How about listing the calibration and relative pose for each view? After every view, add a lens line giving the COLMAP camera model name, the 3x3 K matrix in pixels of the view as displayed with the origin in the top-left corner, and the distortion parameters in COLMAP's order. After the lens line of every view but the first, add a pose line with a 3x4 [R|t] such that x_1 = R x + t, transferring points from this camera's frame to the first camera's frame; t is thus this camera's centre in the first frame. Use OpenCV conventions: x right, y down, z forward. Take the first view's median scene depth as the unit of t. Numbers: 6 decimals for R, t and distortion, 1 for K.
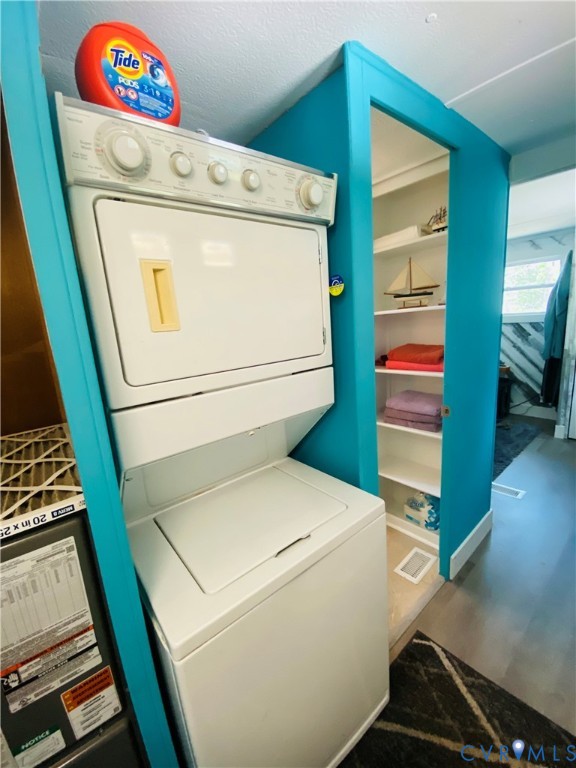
lens RADIAL K [[309.5, 0, 288.0], [0, 309.5, 384.0], [0, 0, 1]] dist [0.001532, -0.015612]
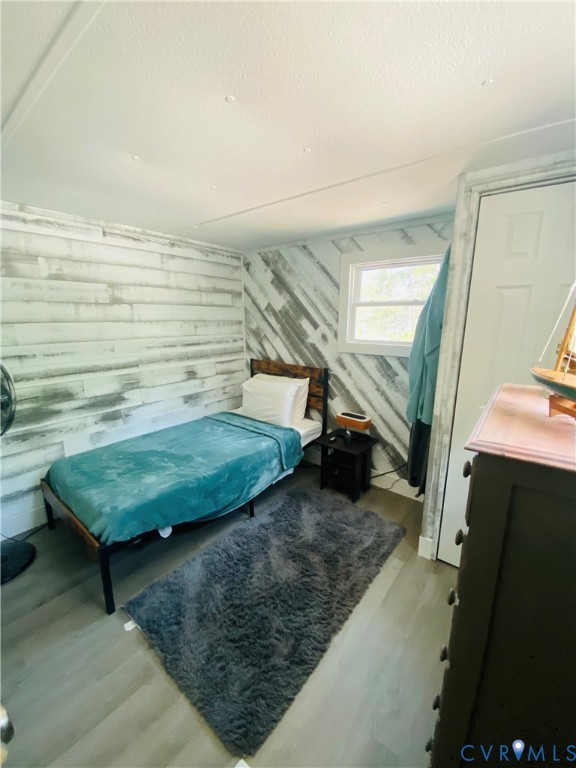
lens RADIAL K [[309.5, 0, 288.0], [0, 309.5, 384.0], [0, 0, 1]] dist [0.001532, -0.015612]
pose [[0.975199, 0.025107, 0.219901, 0.410321], [-0.026228, 0.999654, 0.002177, -0.135320], [-0.219770, -0.007890, 0.975520, 0.401057]]
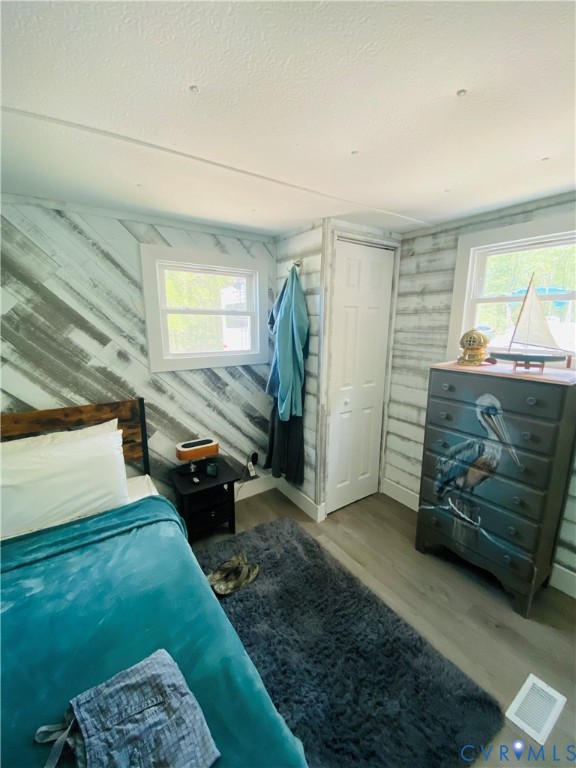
lens RADIAL K [[309.5, 0, 288.0], [0, 309.5, 384.0], [0, 0, 1]] dist [0.001532, -0.015612]
pose [[0.084217, -0.121996, 0.988951, 0.152852], [0.192640, 0.975747, 0.103962, -0.204888], [-0.977649, 0.181756, 0.105675, 0.805397]]
